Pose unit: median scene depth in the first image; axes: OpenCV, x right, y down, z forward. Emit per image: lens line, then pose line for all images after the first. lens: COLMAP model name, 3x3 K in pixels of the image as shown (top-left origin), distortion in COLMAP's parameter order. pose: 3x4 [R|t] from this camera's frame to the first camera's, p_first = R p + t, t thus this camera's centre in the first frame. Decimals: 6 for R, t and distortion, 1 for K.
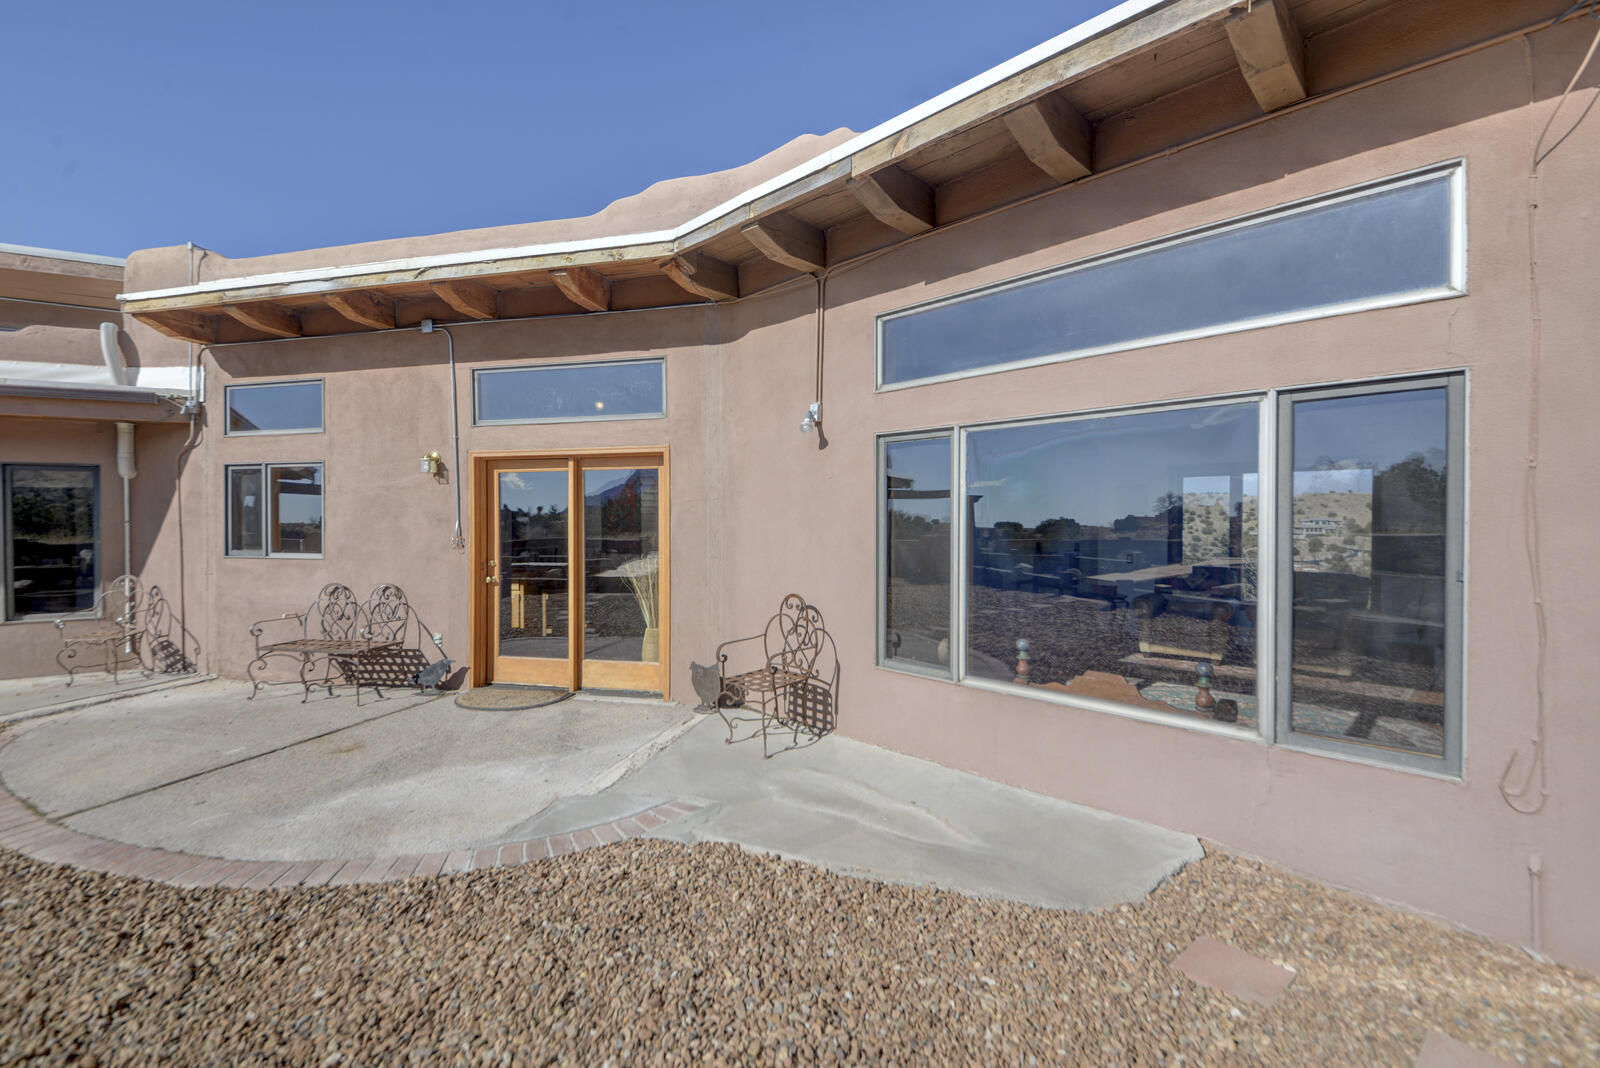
lens RADIAL K [[718.1, 0, 805.2], [0, 718.1, 530.1], [0, 0, 1]] dist [0.052831, -0.038704]
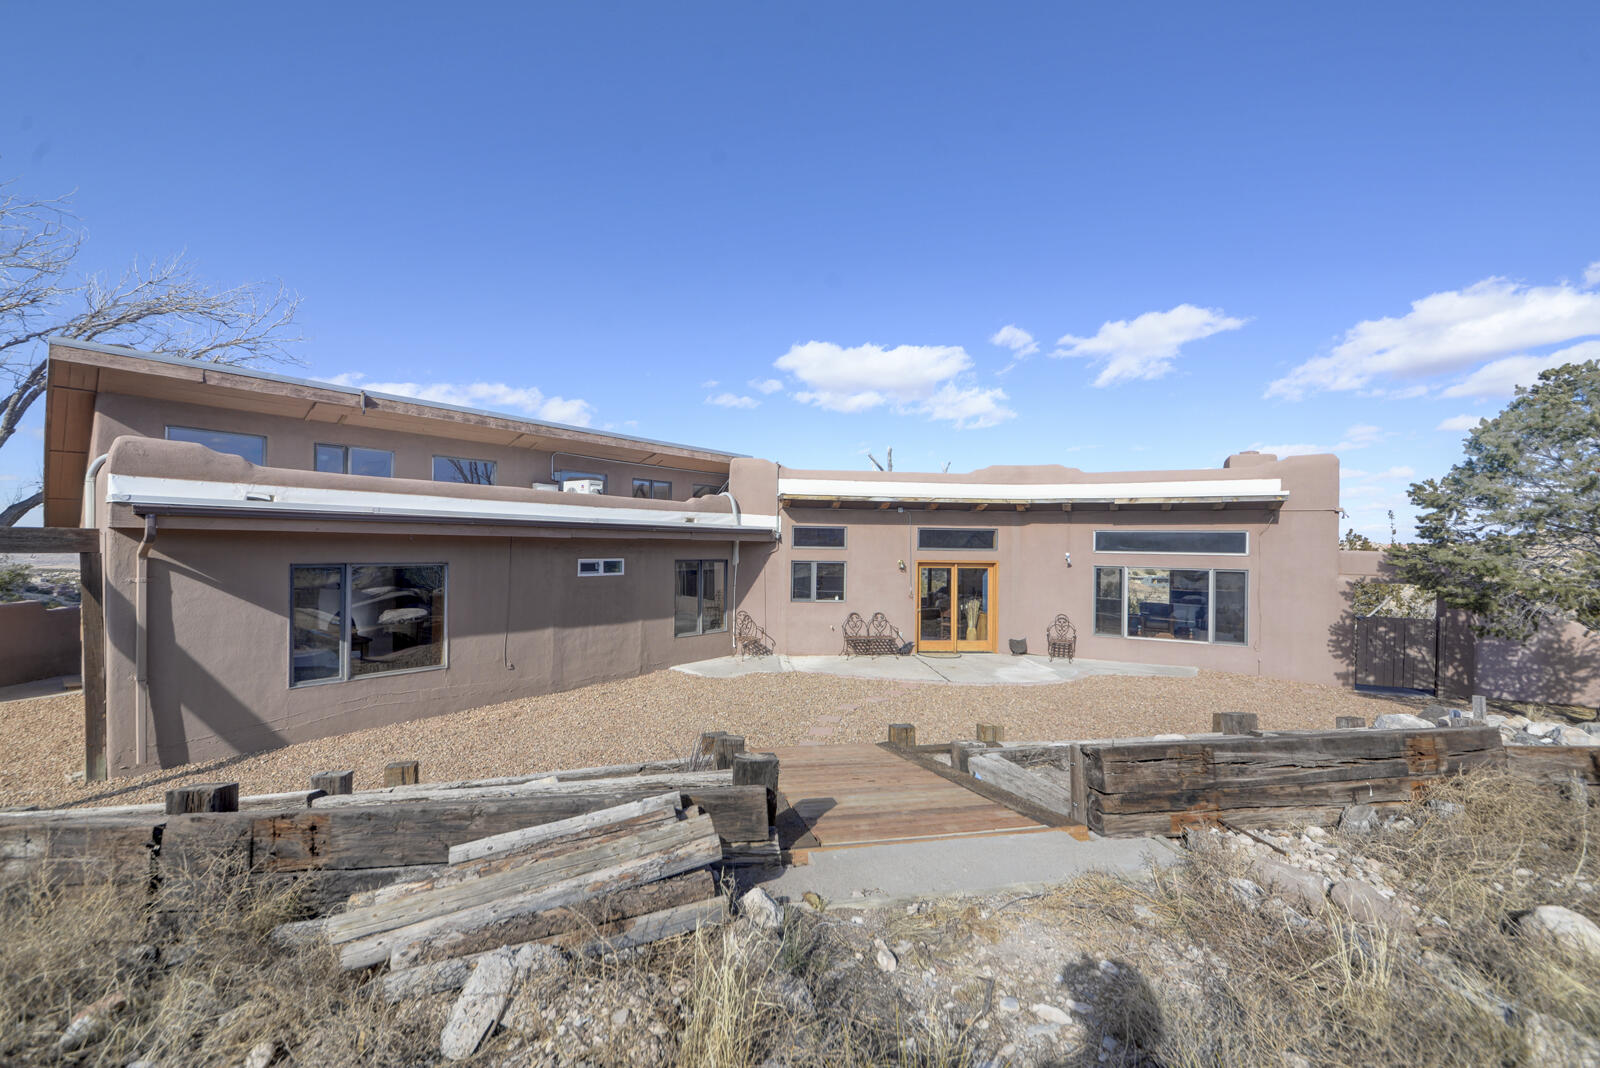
lens RADIAL K [[648.0, 0, 800.0], [0, 648.0, 534.0], [0, 0, 1]] dist [-0.002712, -0.000302]
pose [[0.938155, 0.022426, 0.345489, -1.867691], [-0.013572, 0.999515, -0.028026, -0.148946], [-0.345950, 0.021604, 0.938004, -1.139380]]
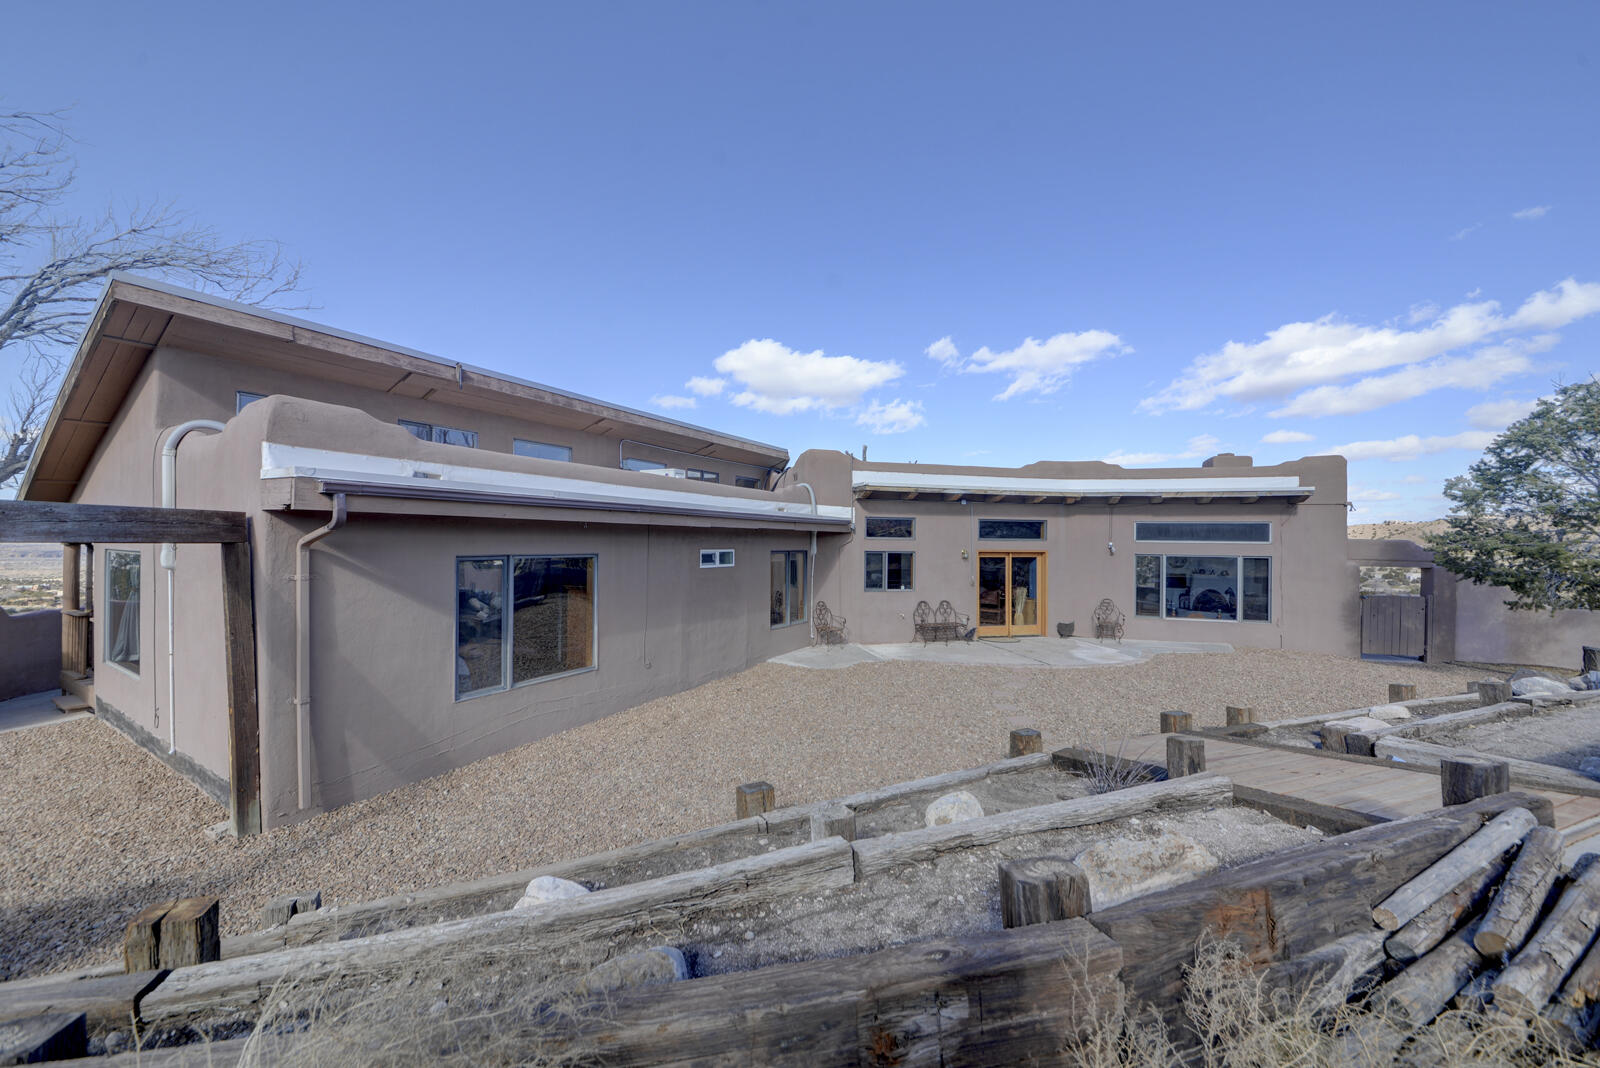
lens RADIAL K [[596.7, 0, 797.7], [0, 596.7, 530.3], [0, 0, 1]] dist [0.000311, -0.000162]
pose [[0.873222, 0.020367, 0.486897, -2.421571], [-0.007958, 0.999589, -0.027541, -0.129971], [-0.487258, 0.020175, 0.873025, -0.693955]]
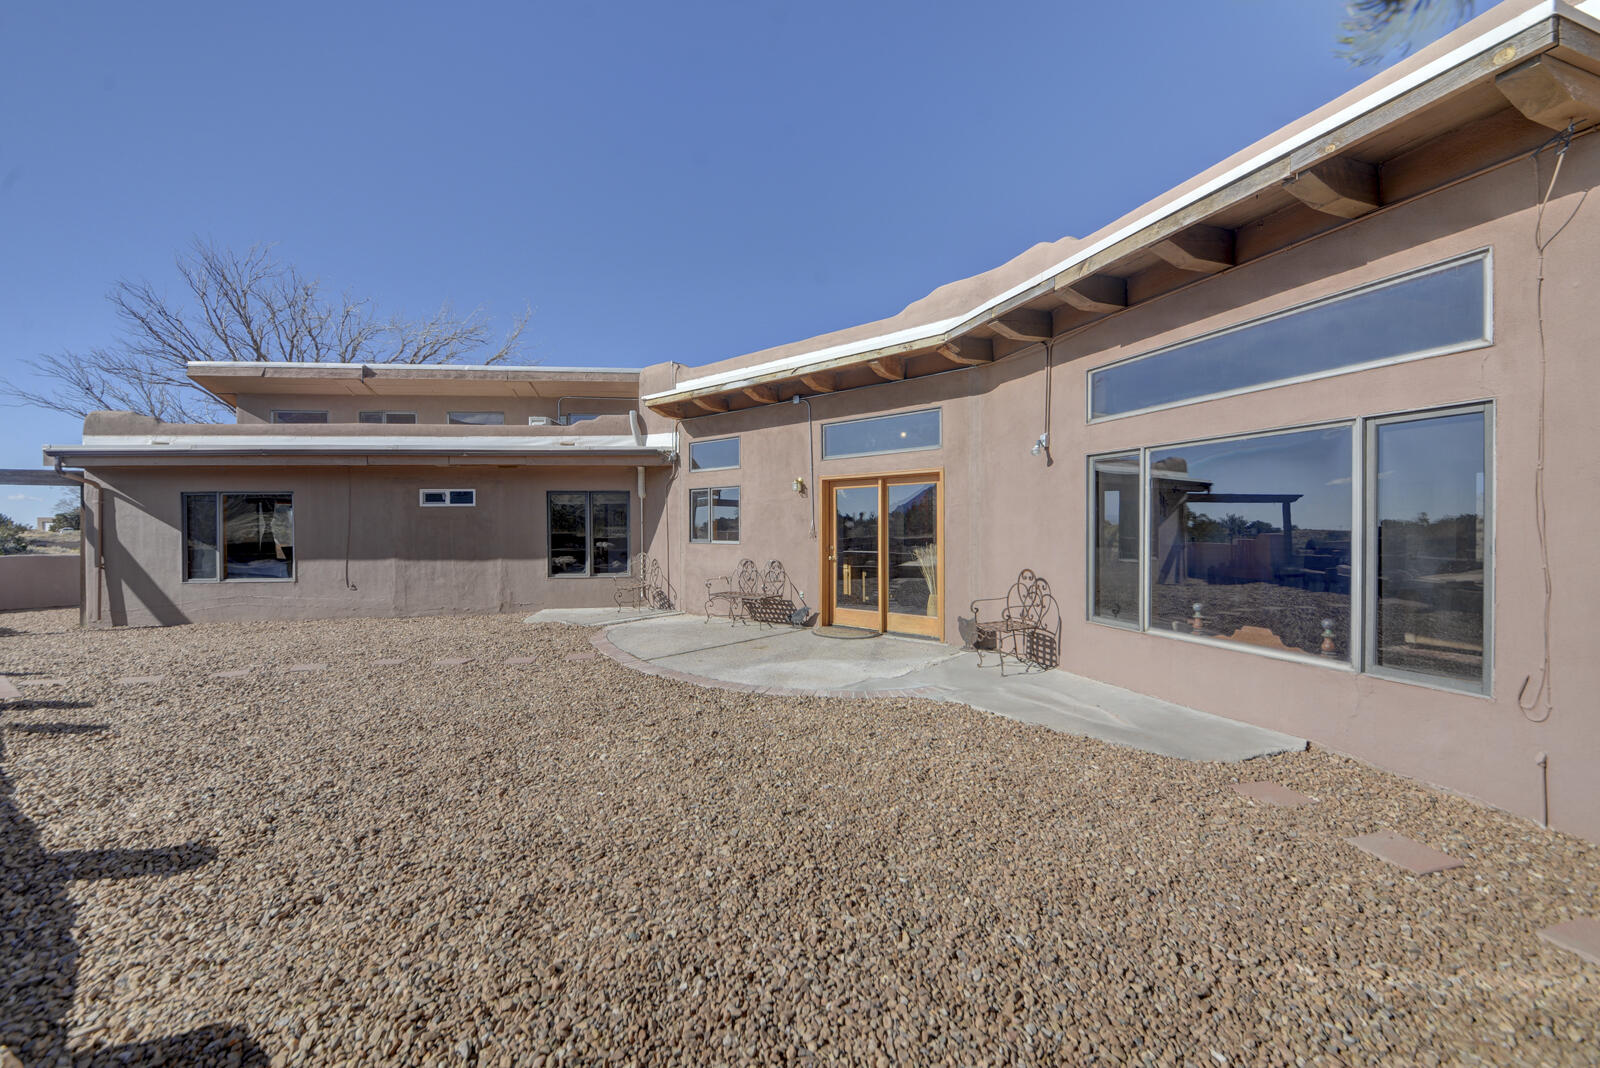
lens RADIAL K [[638.8, 0, 800.0], [0, 638.8, 534.0], [0, 0, 1]] dist [-0.008475, -0.000148]
pose [[0.901151, 0.001918, -0.433501, 0.112764], [-0.000894, 0.999996, 0.002565, 0.015063], [0.433505, -0.001924, 0.901149, -0.300479]]
